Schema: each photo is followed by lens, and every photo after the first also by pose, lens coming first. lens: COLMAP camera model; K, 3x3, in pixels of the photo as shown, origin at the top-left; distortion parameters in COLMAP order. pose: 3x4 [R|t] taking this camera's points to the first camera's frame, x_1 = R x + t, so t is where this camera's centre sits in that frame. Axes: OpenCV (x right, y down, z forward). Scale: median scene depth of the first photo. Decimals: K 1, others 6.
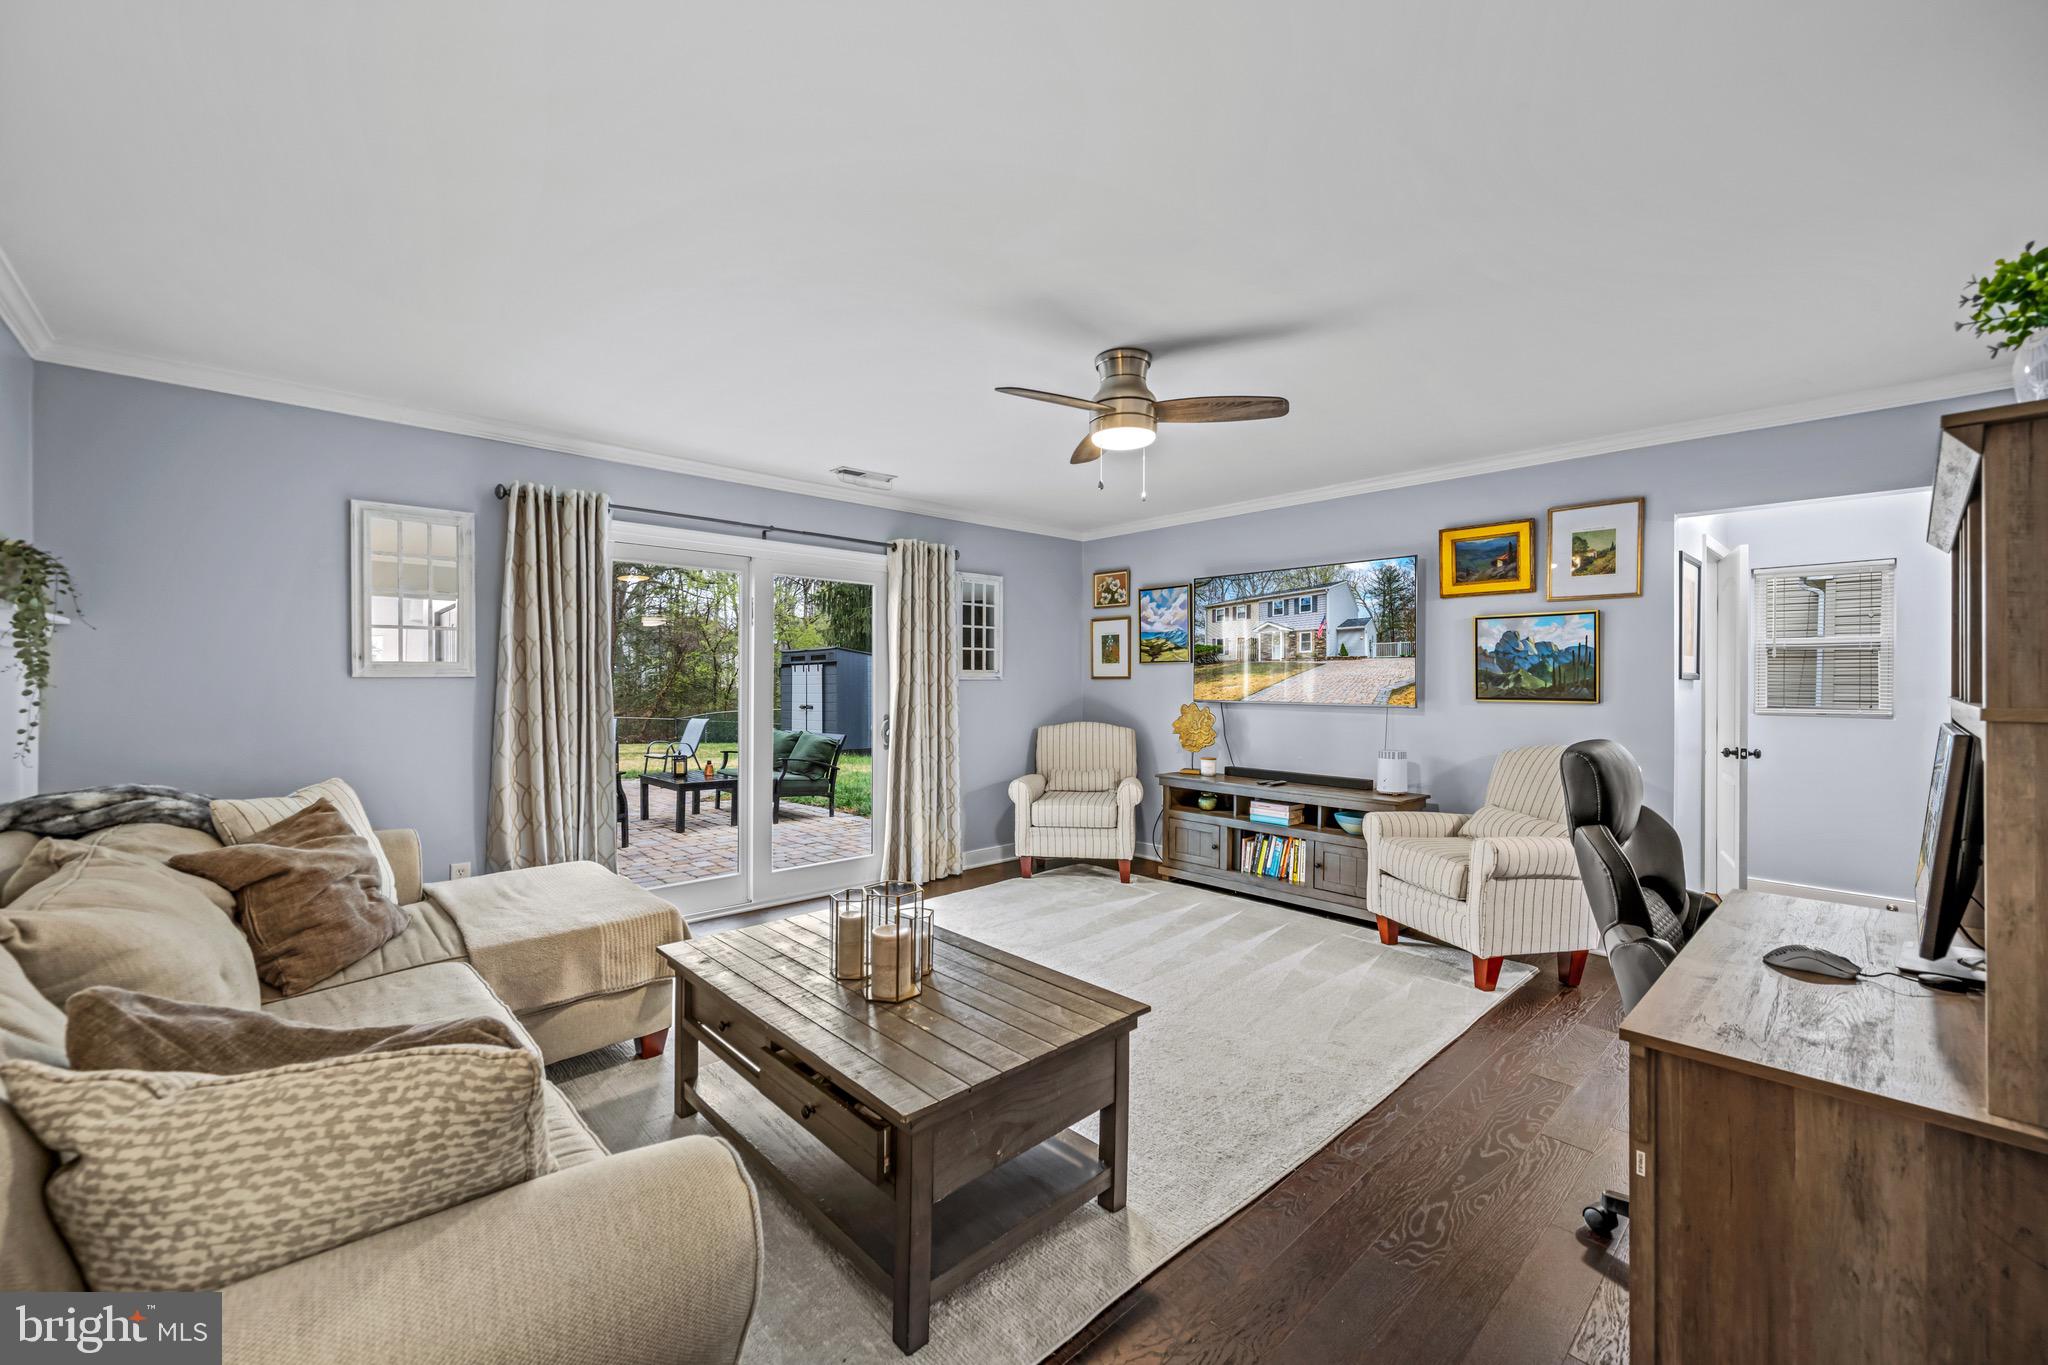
lens RADIAL K [[822.9, 0, 1029.3], [0, 822.9, 672.1], [0, 0, 1]] dist [0.000439, 0.000160]
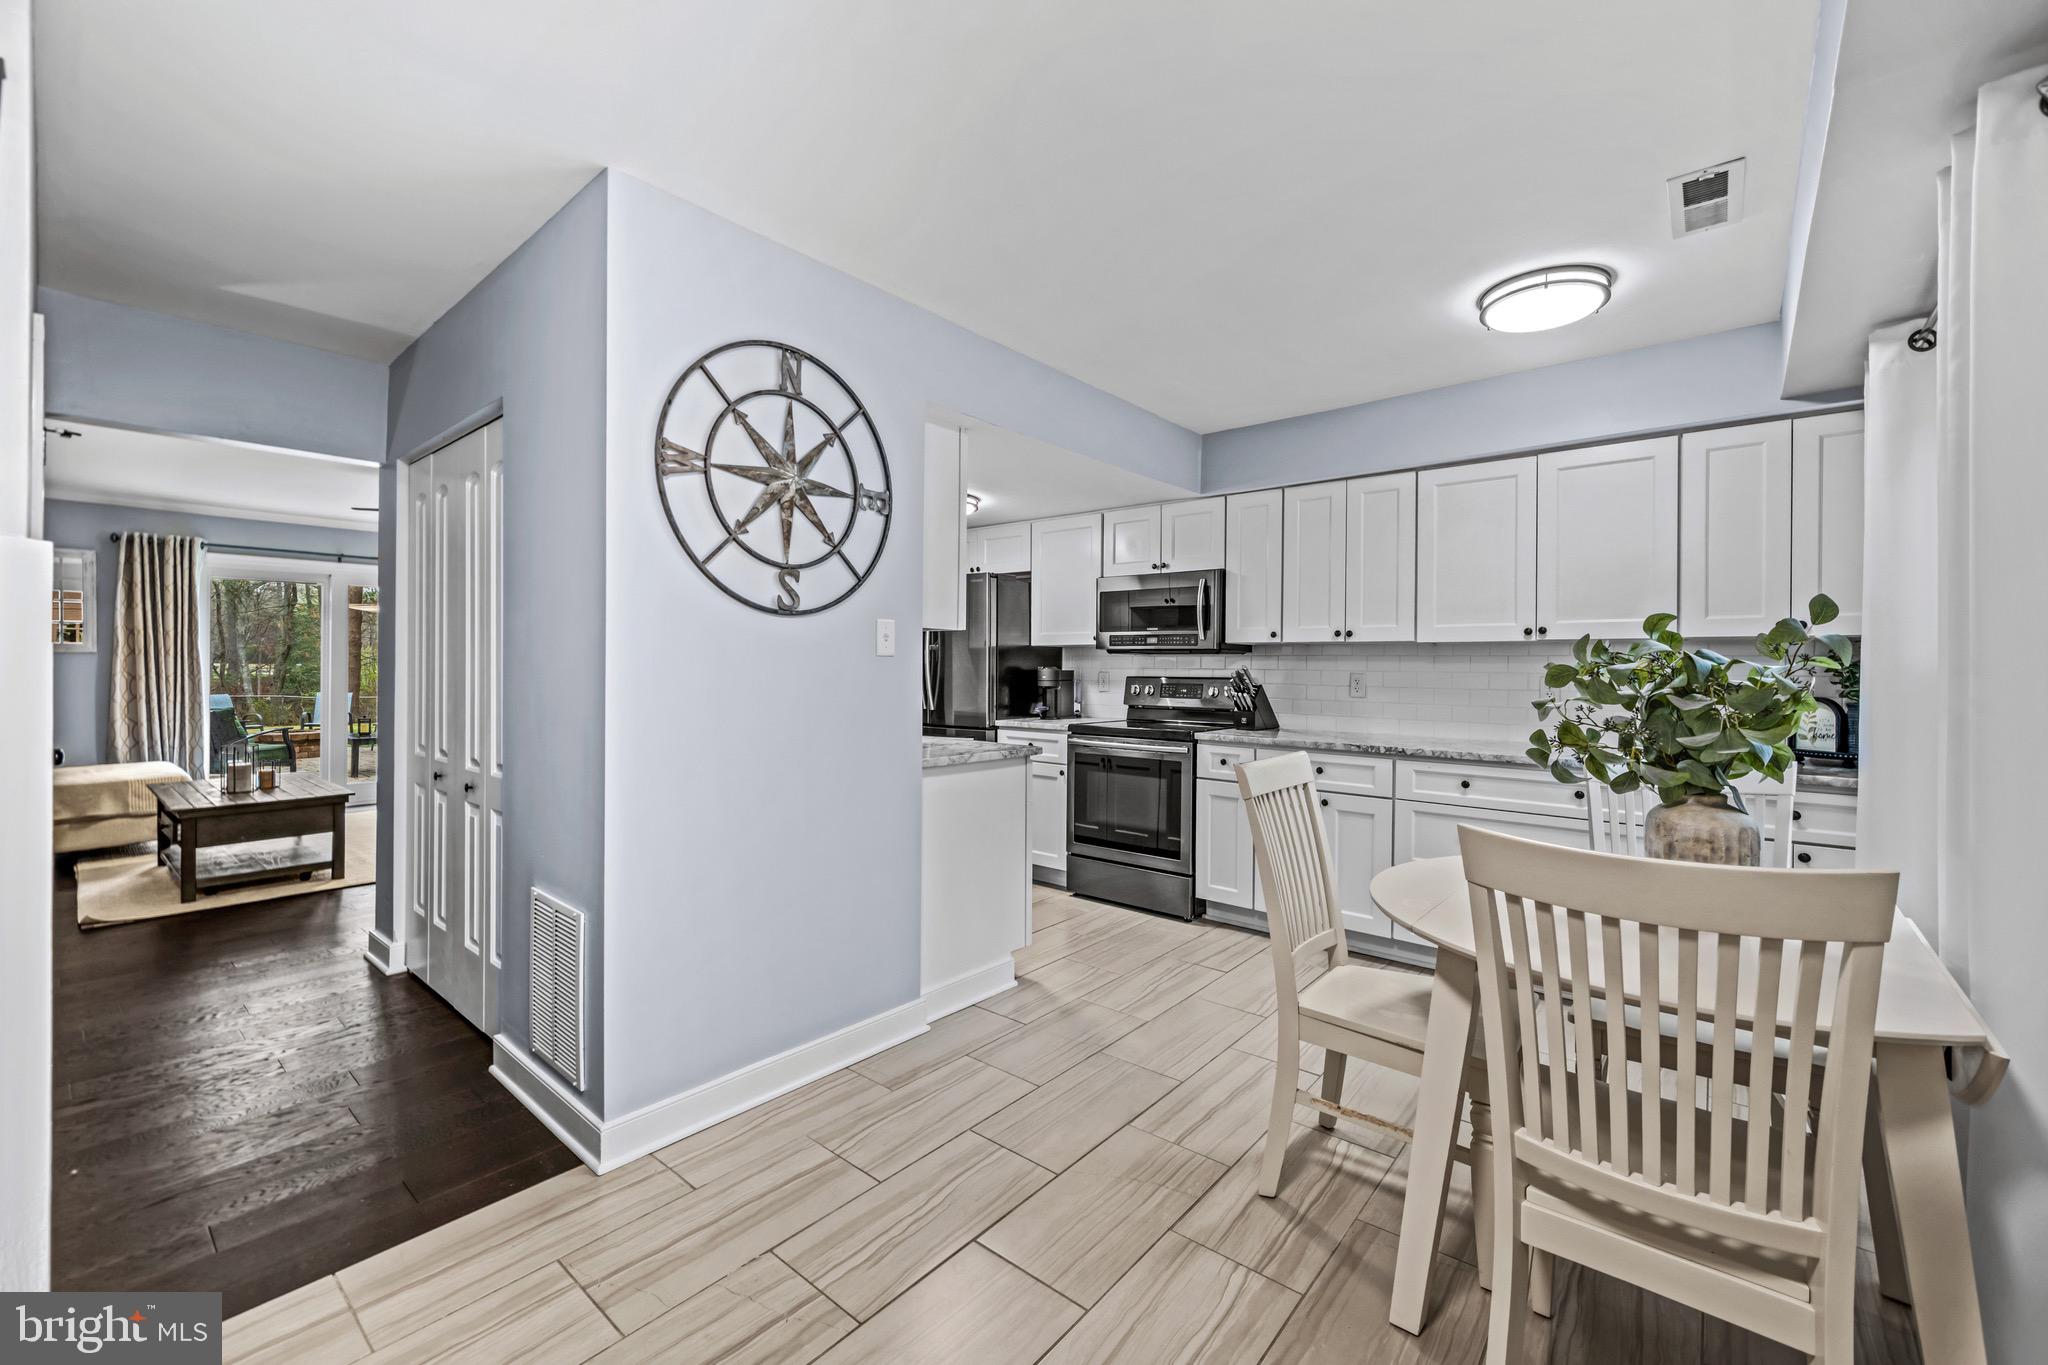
lens RADIAL K [[822.9, 0, 1030.1], [0, 822.9, 664.8], [0, 0, 1]] dist [0.000439, 0.000160]
pose [[0.992233, 0.002298, 0.124371, 0.938034], [-0.003934, 0.999909, 0.012908, 0.002424], [-0.124330, -0.013297, 0.992152, -0.827077]]
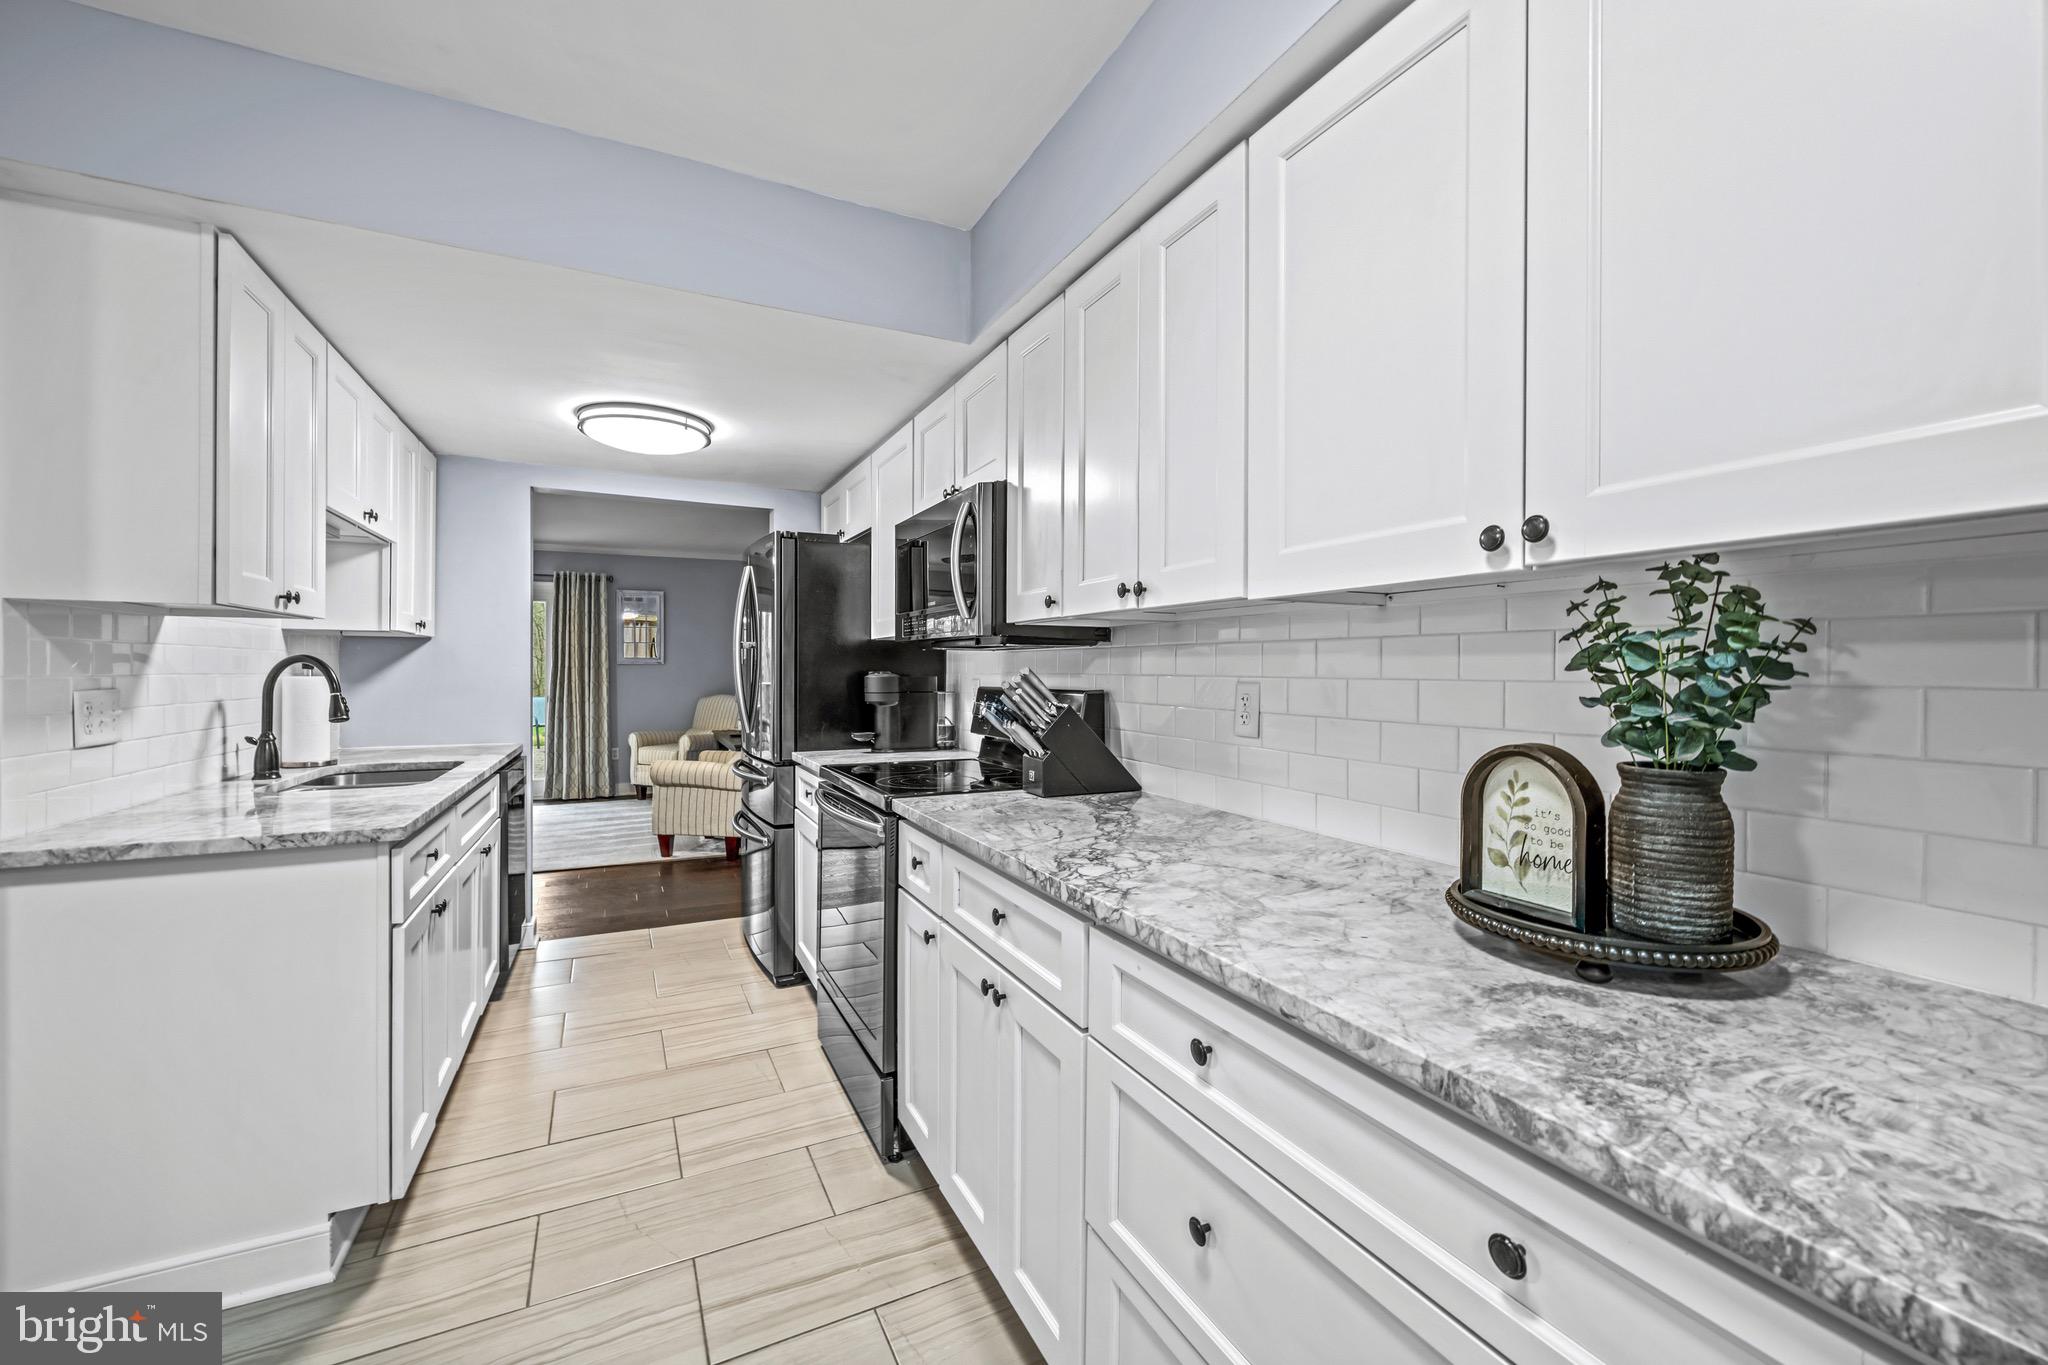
lens RADIAL K [[822.9, 0, 1014.3], [0, 822.9, 672.6], [0, 0, 1]] dist [0.000439, 0.000160]
pose [[0.954675, -0.005295, -0.297602, 1.533340], [0.010482, 0.999820, 0.015835, 0.012048], [0.297465, -0.018236, 0.954559, -0.283269]]
